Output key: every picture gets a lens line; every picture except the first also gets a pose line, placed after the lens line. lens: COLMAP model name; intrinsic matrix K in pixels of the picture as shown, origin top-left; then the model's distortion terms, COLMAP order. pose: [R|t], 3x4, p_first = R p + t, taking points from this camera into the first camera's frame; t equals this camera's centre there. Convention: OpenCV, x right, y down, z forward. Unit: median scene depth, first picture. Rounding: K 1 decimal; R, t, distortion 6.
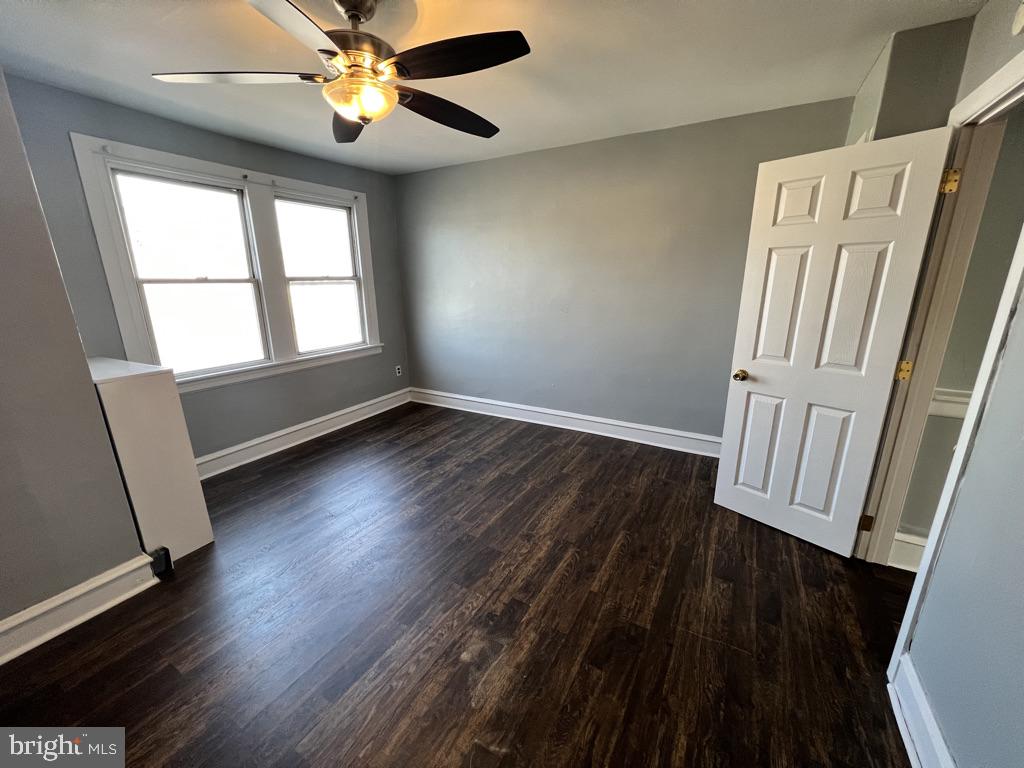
lens RADIAL K [[406.8, 0, 513.7], [0, 406.8, 386.7], [0, 0, 1]] dist [-0.001606, 0.000281]
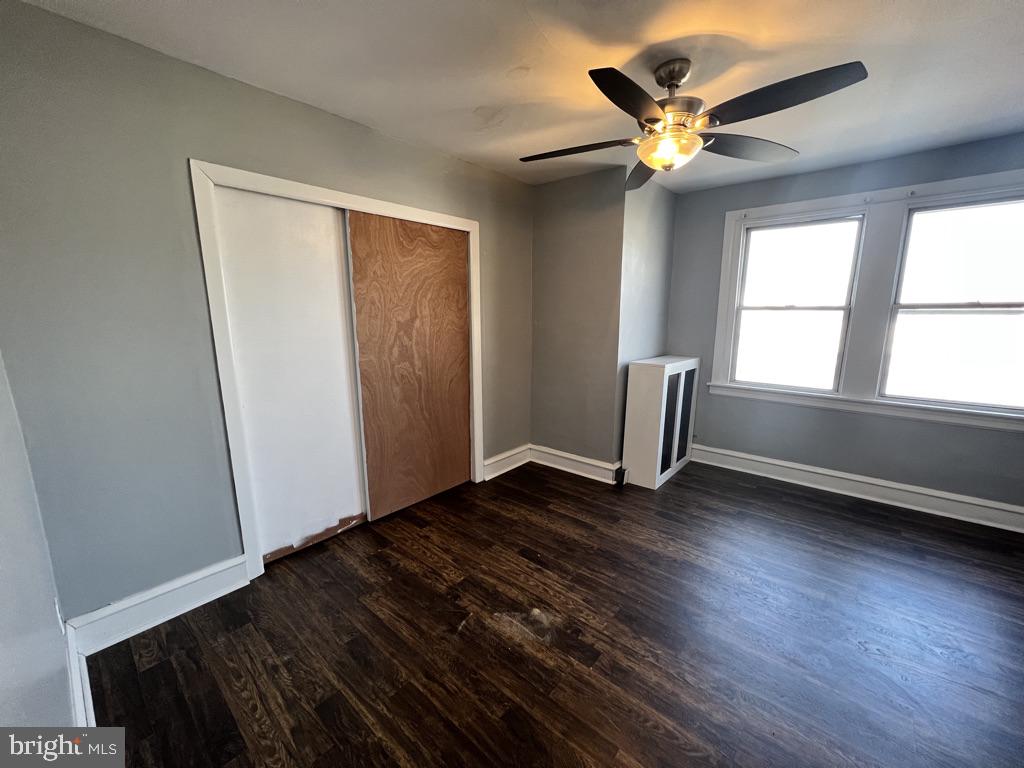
lens RADIAL K [[406.8, 0, 513.7], [0, 406.8, 386.7], [0, 0, 1]] dist [-0.001606, 0.000281]
pose [[-0.194511, 0.181524, -0.963958, 0.711418], [-0.253681, 0.939985, 0.228198, -0.167783], [0.947529, 0.288925, -0.136788, 0.692610]]
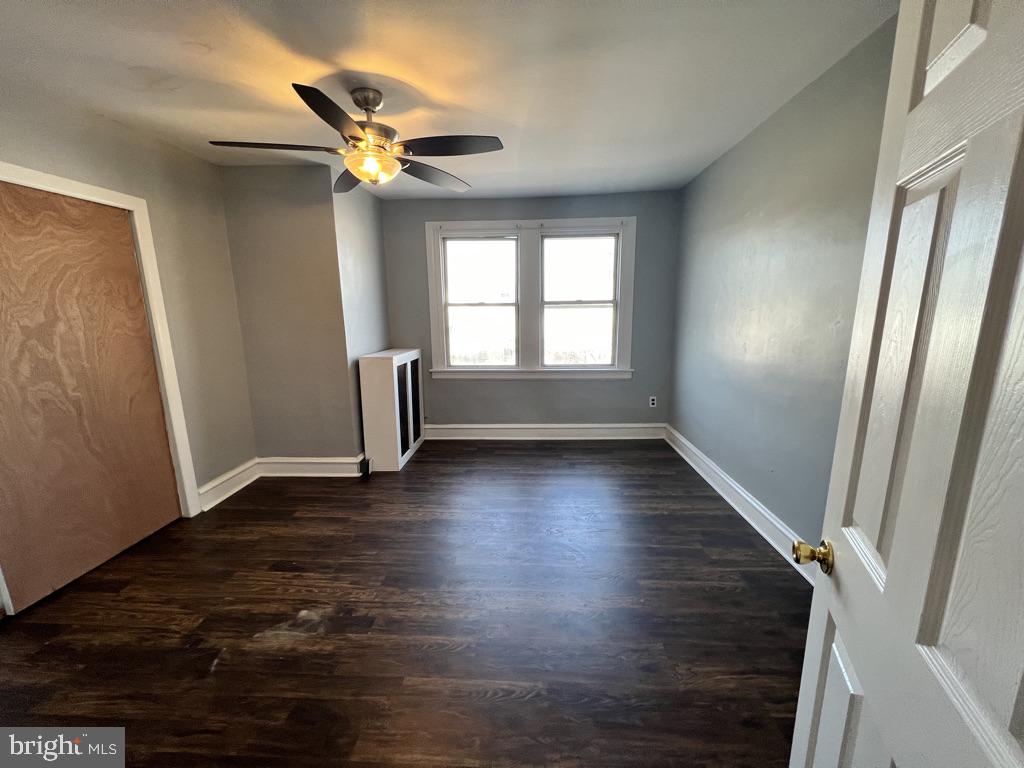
lens RADIAL K [[406.8, 0, 513.7], [0, 406.8, 386.7], [0, 0, 1]] dist [-0.001606, 0.000281]
pose [[0.448913, 0.171409, -0.876981, 0.828960], [-0.223642, 0.971746, 0.075452, -0.159216], [0.865137, 0.162259, 0.474564, 0.655770]]
